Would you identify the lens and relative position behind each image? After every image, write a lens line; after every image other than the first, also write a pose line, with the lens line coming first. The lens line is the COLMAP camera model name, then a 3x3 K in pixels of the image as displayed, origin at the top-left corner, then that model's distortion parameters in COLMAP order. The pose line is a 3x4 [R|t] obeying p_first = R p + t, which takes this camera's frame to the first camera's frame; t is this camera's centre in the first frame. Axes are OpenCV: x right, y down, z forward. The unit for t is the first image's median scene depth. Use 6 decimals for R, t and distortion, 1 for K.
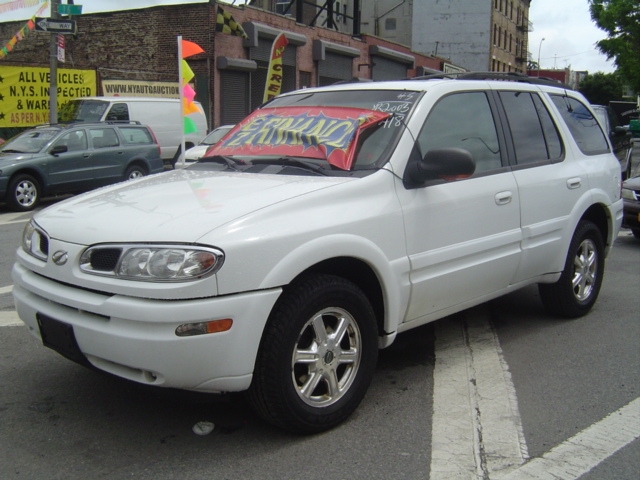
lens RADIAL K [[716.4, 0, 320.0], [0, 716.4, 240.0], [0, 0, 1]] dist [-0.126631, 0.002610]
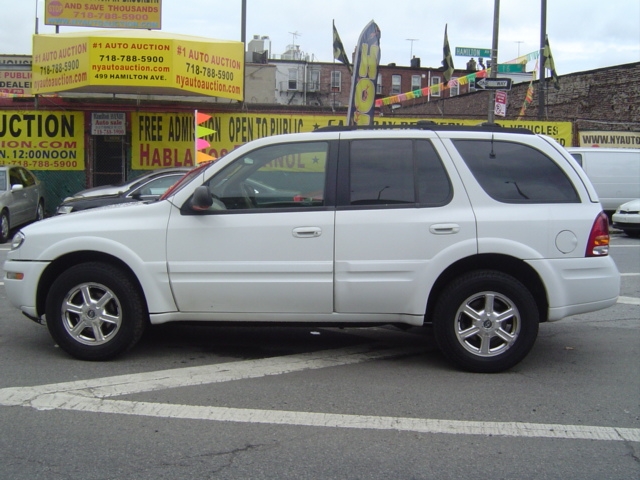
lens RADIAL K [[716.4, 0, 320.0], [0, 716.4, 240.0], [0, 0, 1]] dist [-0.126631, 0.002610]
pose [[0.660445, 0.077732, -0.746840, 0.306511], [-0.129800, 0.991472, -0.011591, -0.009550], [0.739571, 0.104595, 0.664902, 0.063647]]
